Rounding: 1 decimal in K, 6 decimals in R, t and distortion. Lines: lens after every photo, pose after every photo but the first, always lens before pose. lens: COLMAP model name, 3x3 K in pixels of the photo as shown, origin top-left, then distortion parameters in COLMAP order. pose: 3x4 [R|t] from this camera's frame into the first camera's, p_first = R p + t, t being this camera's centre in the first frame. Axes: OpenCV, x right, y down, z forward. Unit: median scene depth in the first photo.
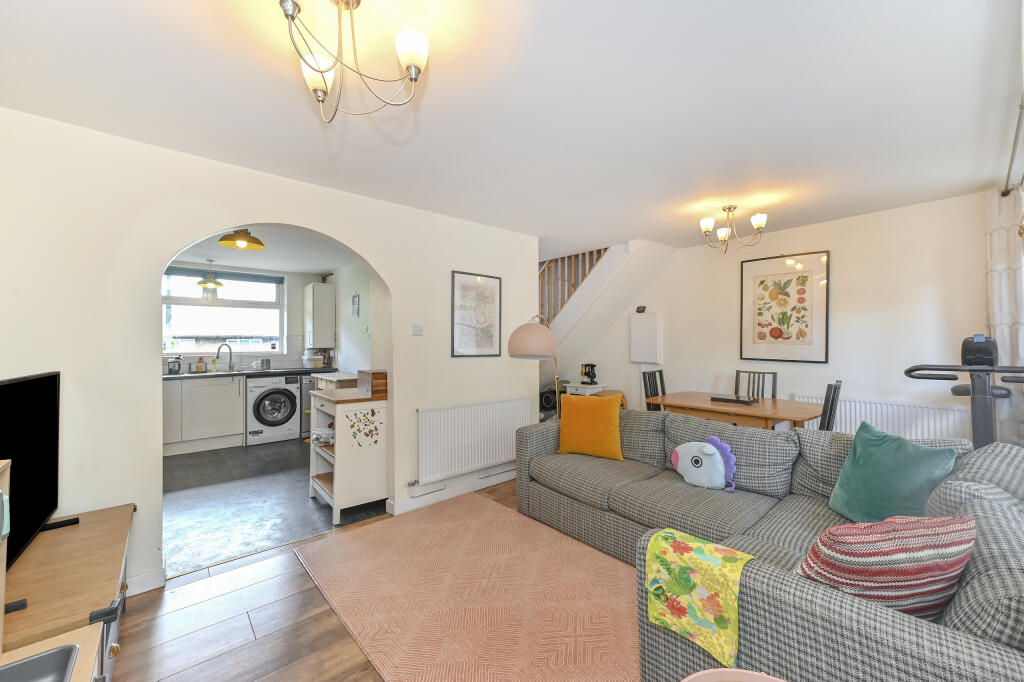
lens RADIAL K [[400.4, 0, 509.6], [0, 400.4, 339.3], [0, 0, 1]] dist [0.004676, -0.000180]
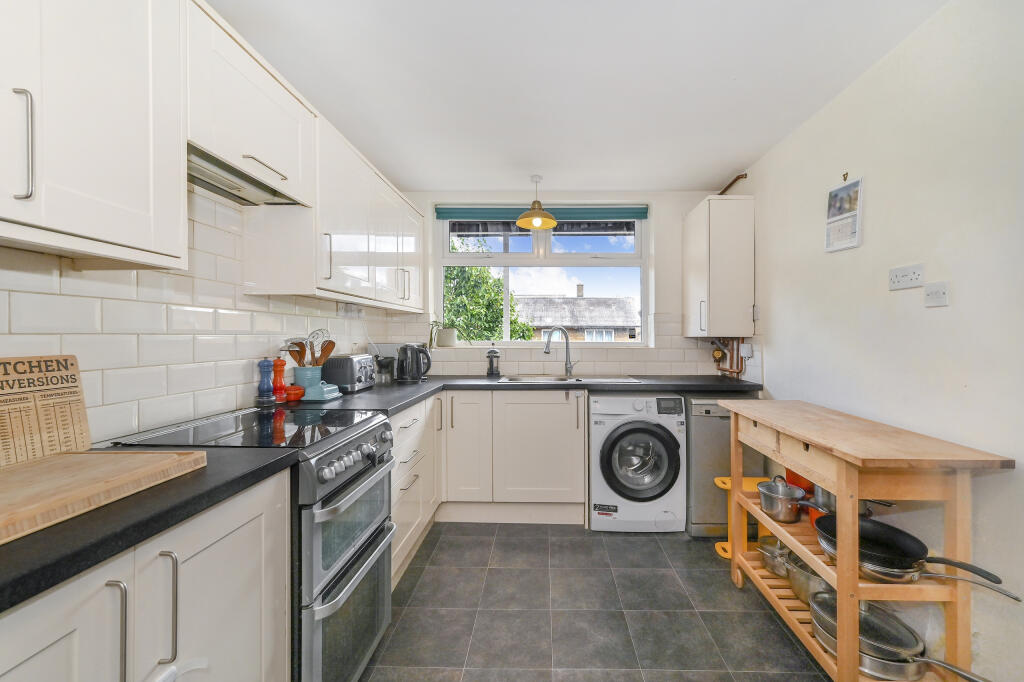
lens RADIAL K [[400.4, 0, 532.7], [0, 400.4, 325.5], [0, 0, 1]] dist [0.004676, -0.000180]
pose [[0.742415, -0.001285, -0.669939, -0.356452], [0.004677, 0.999984, 0.003265, 0.004635], [0.669924, -0.005558, 0.742409, 0.557076]]
